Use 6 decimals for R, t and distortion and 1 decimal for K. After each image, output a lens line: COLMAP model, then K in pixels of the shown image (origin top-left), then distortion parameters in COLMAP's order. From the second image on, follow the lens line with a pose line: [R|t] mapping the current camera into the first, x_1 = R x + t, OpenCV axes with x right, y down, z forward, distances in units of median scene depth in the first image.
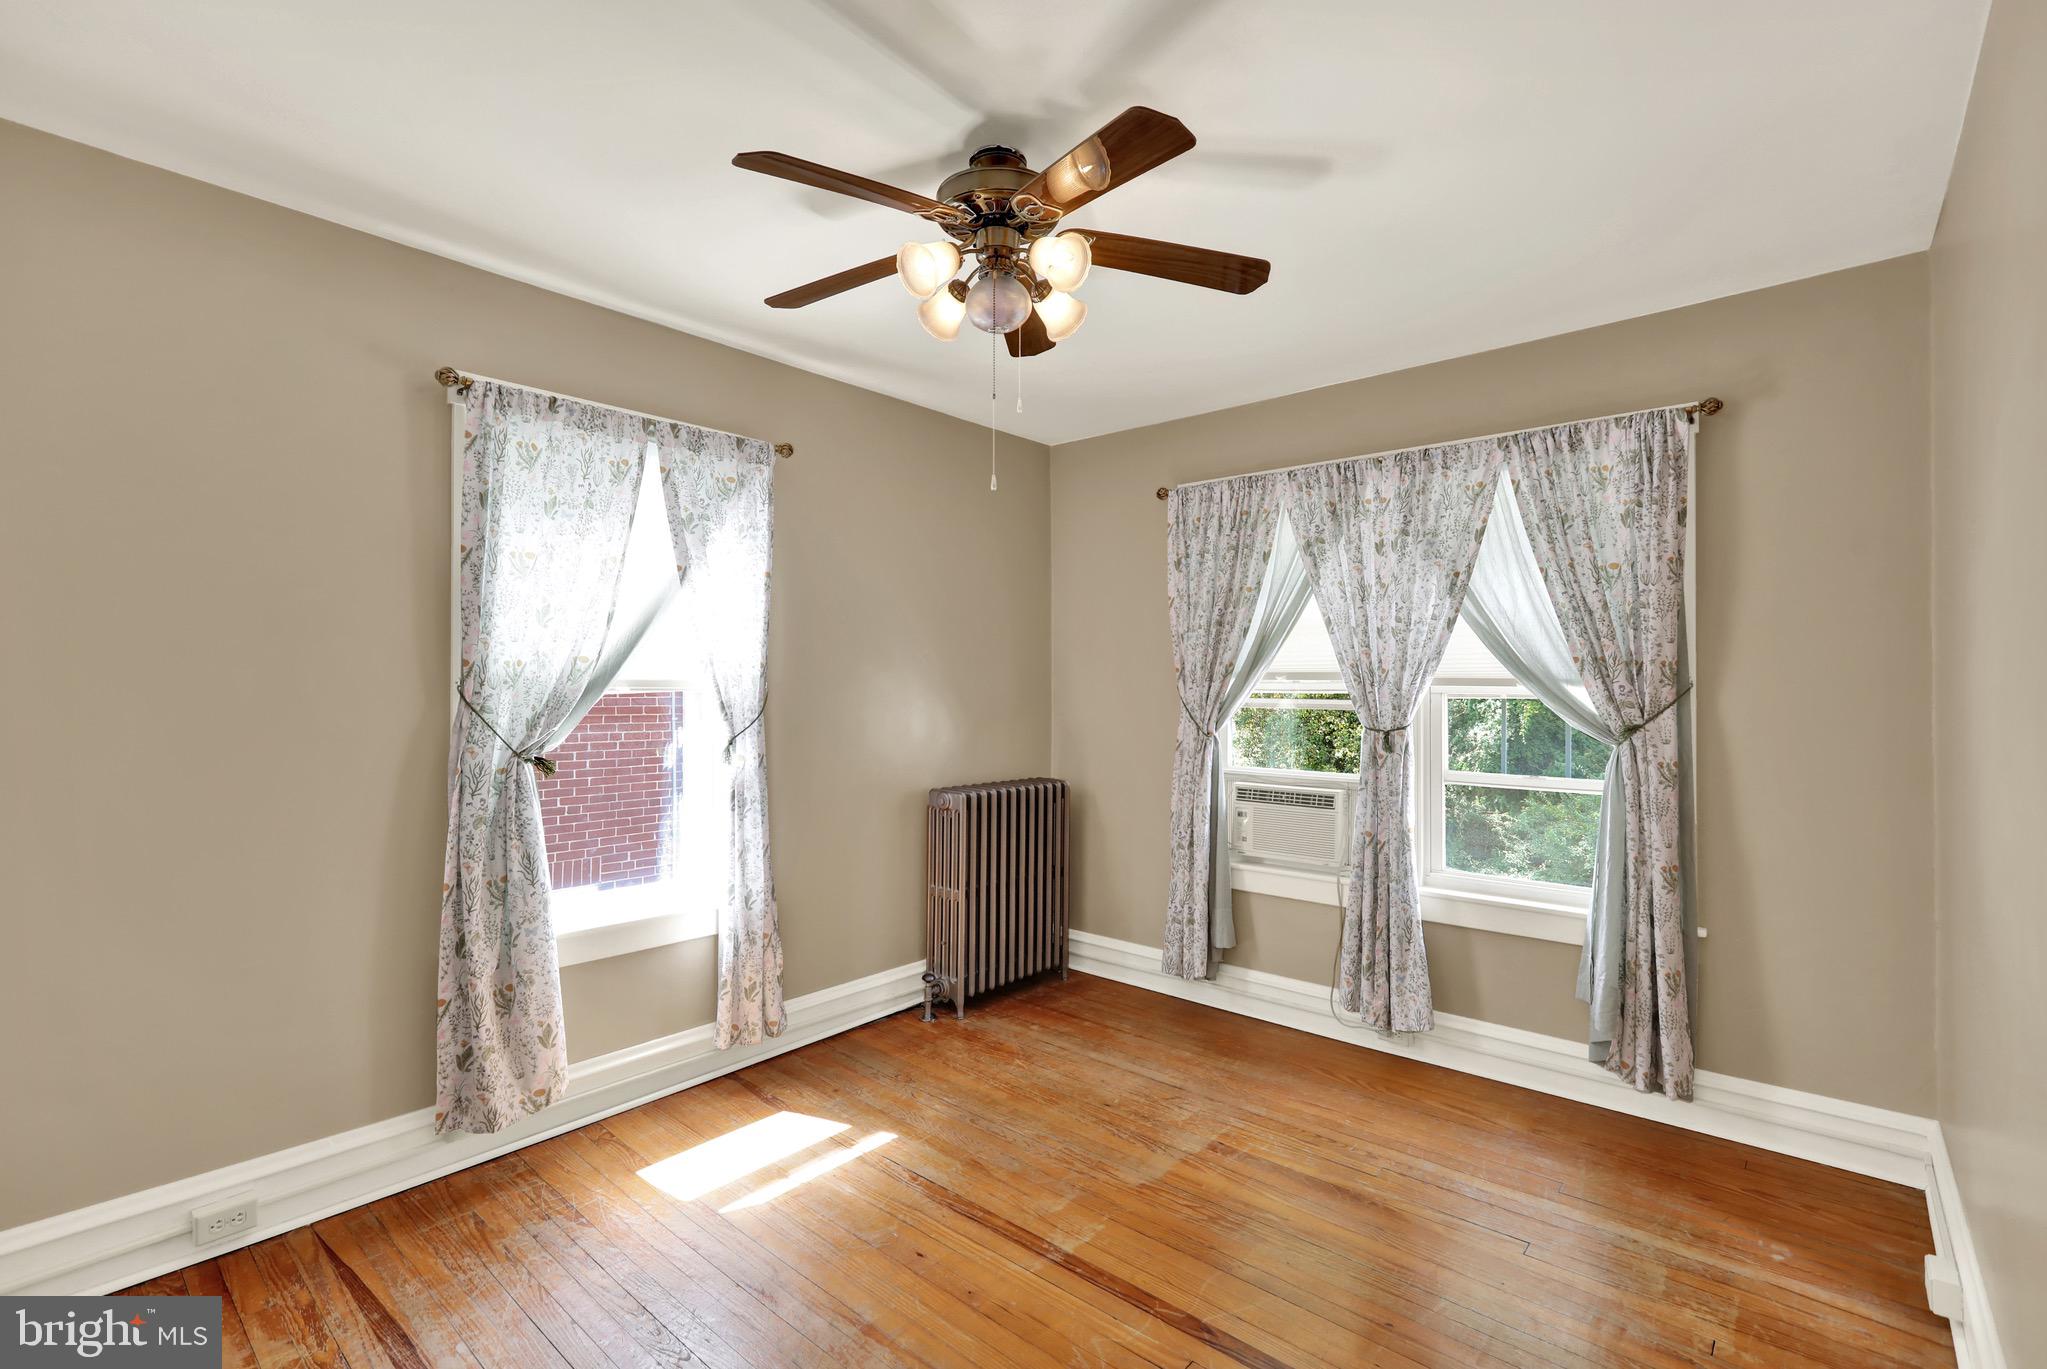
lens RADIAL K [[912.2, 0, 1015.5], [0, 912.2, 703.0], [0, 0, 1]] dist [-0.000146, -0.000130]
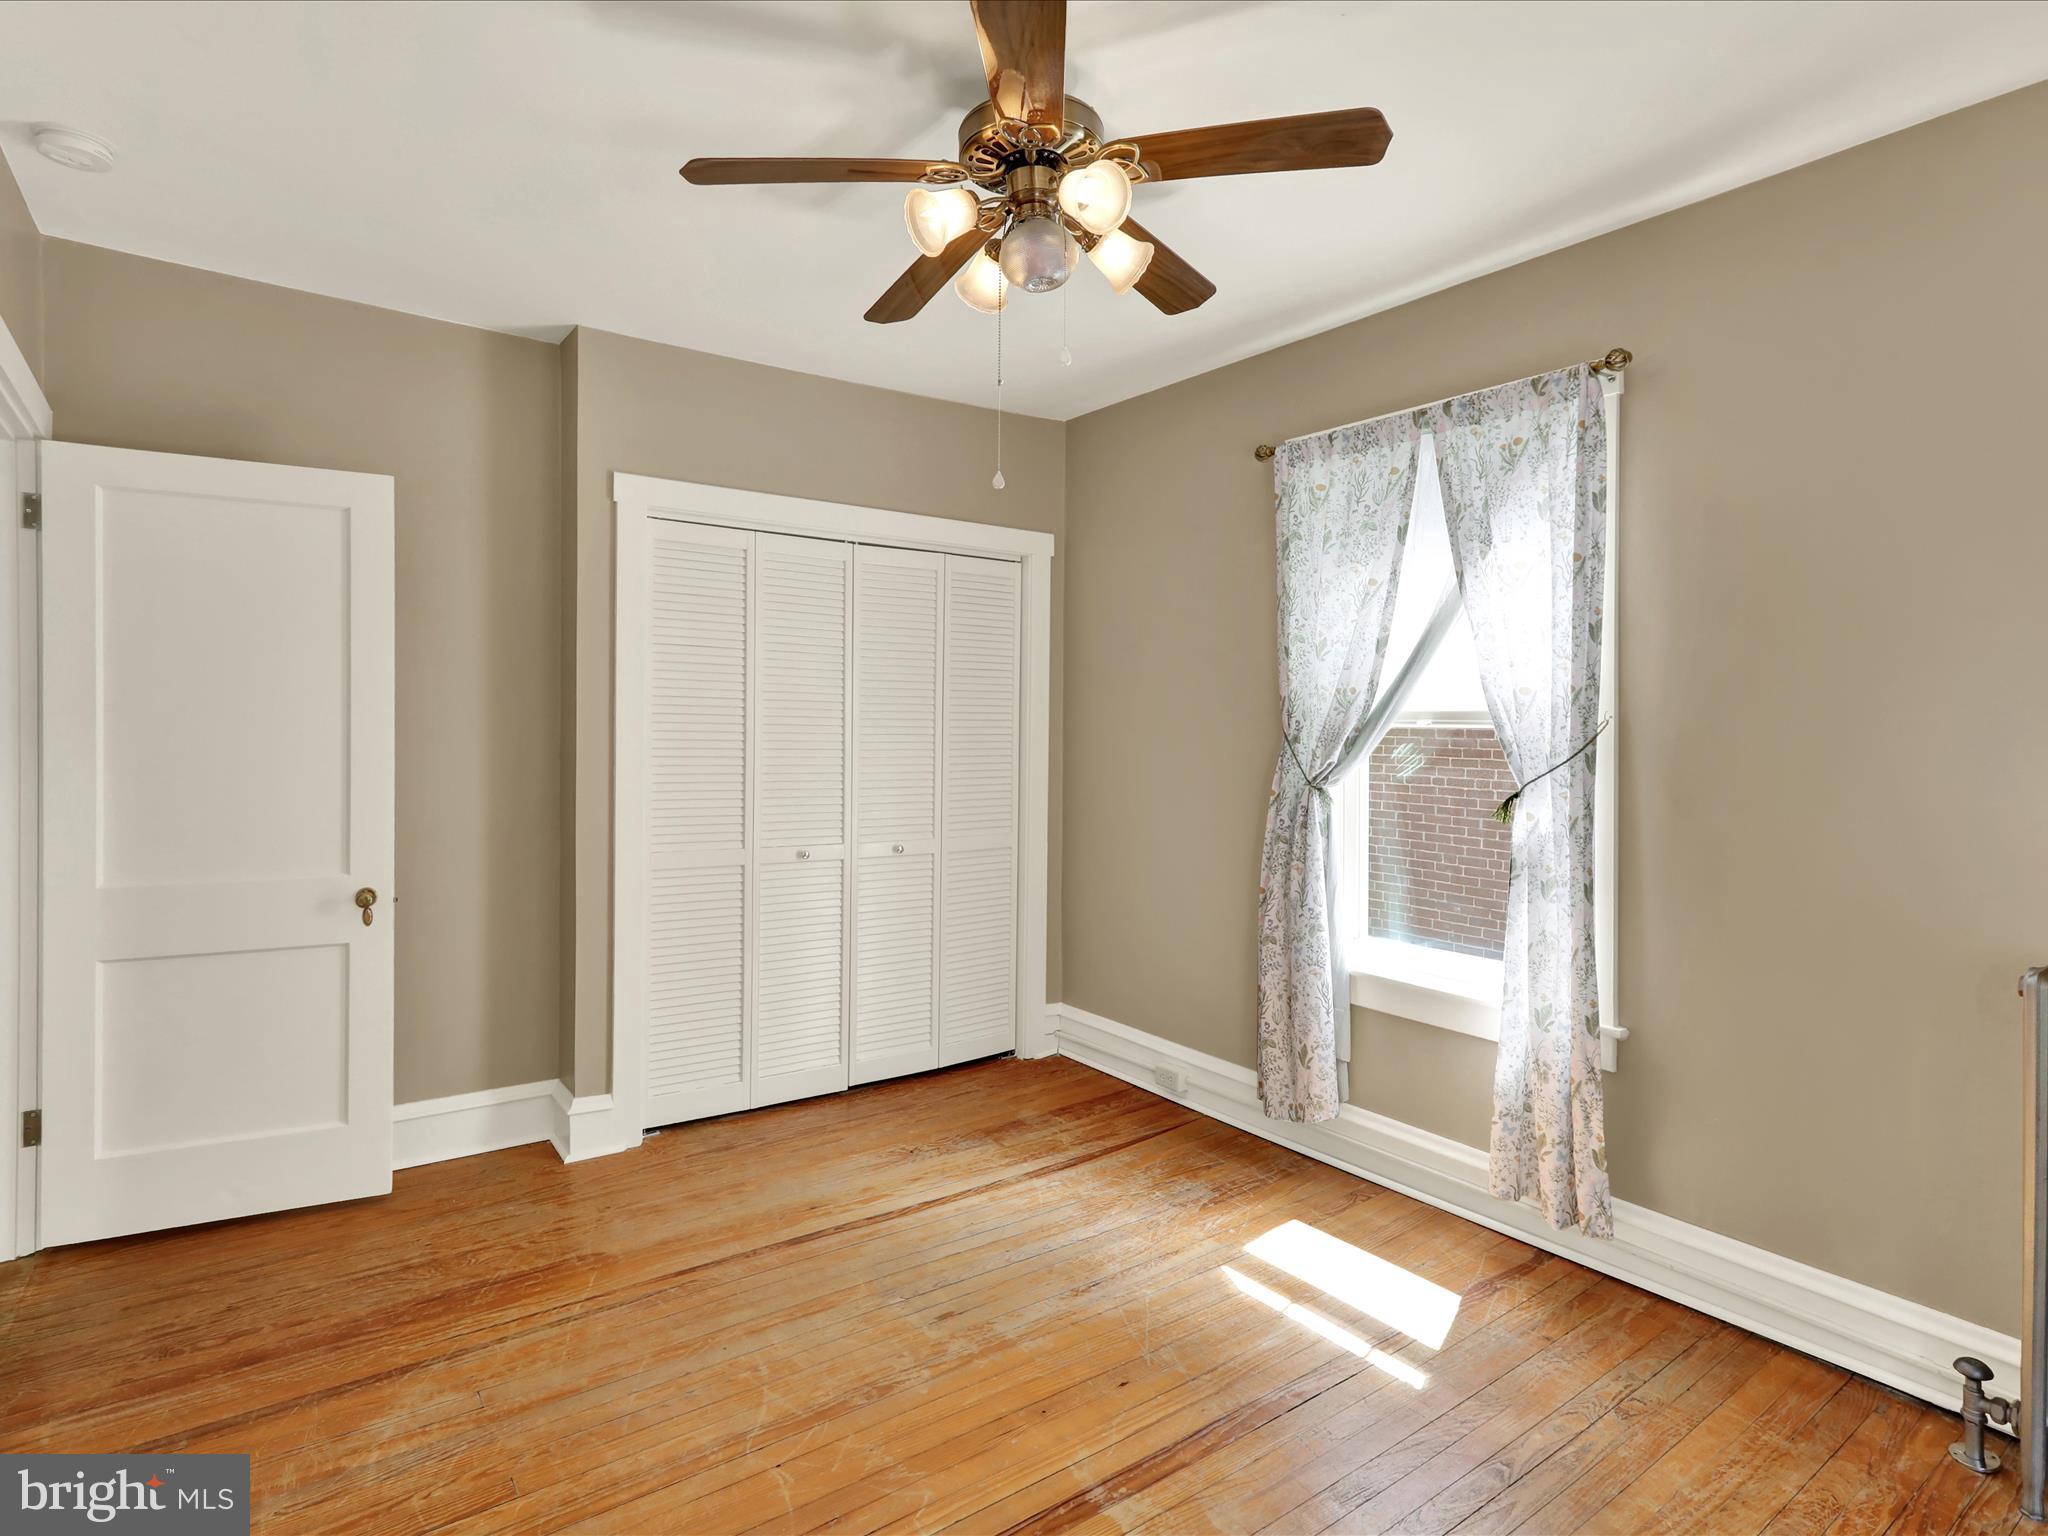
lens RADIAL K [[1064.3, 0, 1022.0], [0, 1064.3, 762.8], [0, 0, 1]] dist [-0.000386, -0.000003]
pose [[-0.209221, 0.026024, -0.977522, 0.680612], [-0.032000, 0.998928, 0.033443, 0.001825], [0.977345, 0.038278, -0.208164, 0.863149]]
